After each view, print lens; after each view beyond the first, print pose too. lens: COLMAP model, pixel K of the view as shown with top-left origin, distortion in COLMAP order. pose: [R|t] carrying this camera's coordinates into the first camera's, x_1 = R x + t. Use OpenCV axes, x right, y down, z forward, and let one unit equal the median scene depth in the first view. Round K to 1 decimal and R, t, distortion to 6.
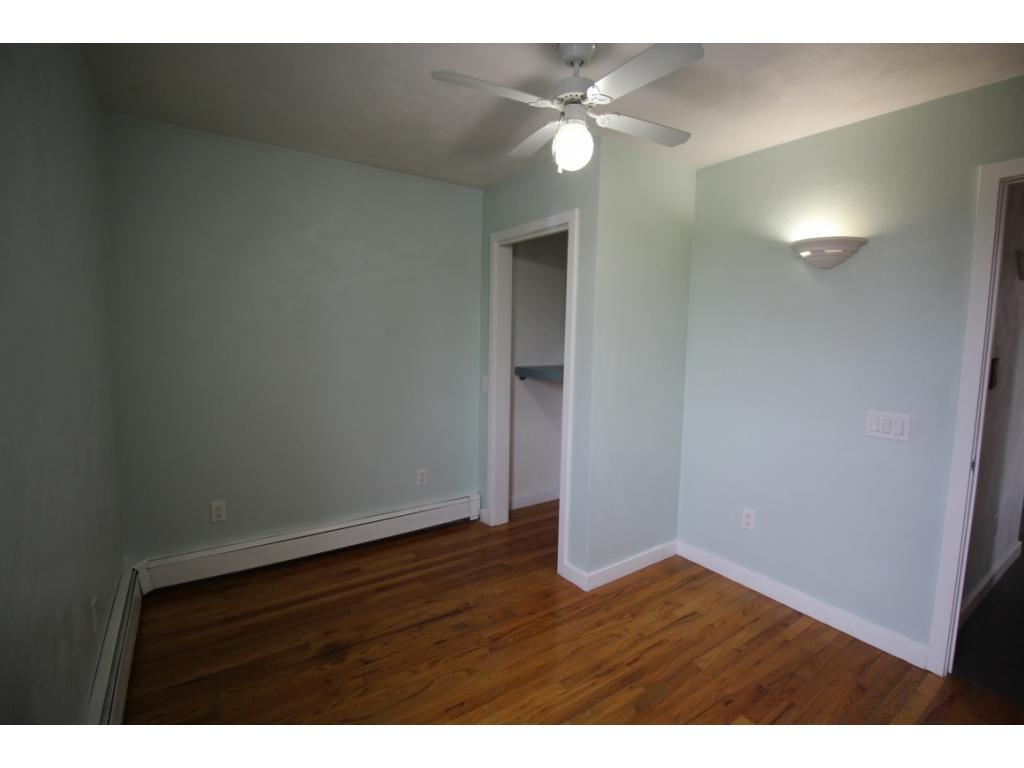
lens RADIAL K [[473.1, 0, 513.0], [0, 473.1, 380.2], [0, 0, 1]] dist [-0.001149, -0.000007]
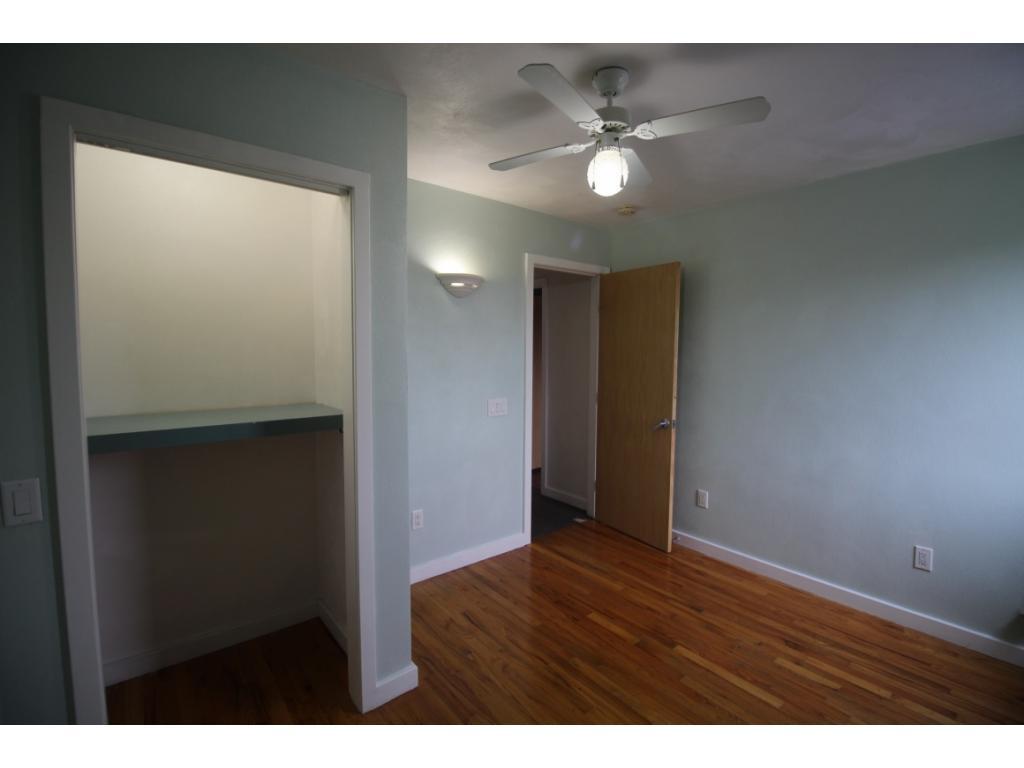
lens RADIAL K [[473.1, 0, 513.0], [0, 473.1, 384.2], [0, 0, 1]] dist [-0.001149, -0.000007]
pose [[-0.091991, -0.096404, 0.991082, -0.657153], [0.107742, 0.988495, 0.106153, -0.120850], [-0.989914, 0.116547, -0.080546, 0.972114]]
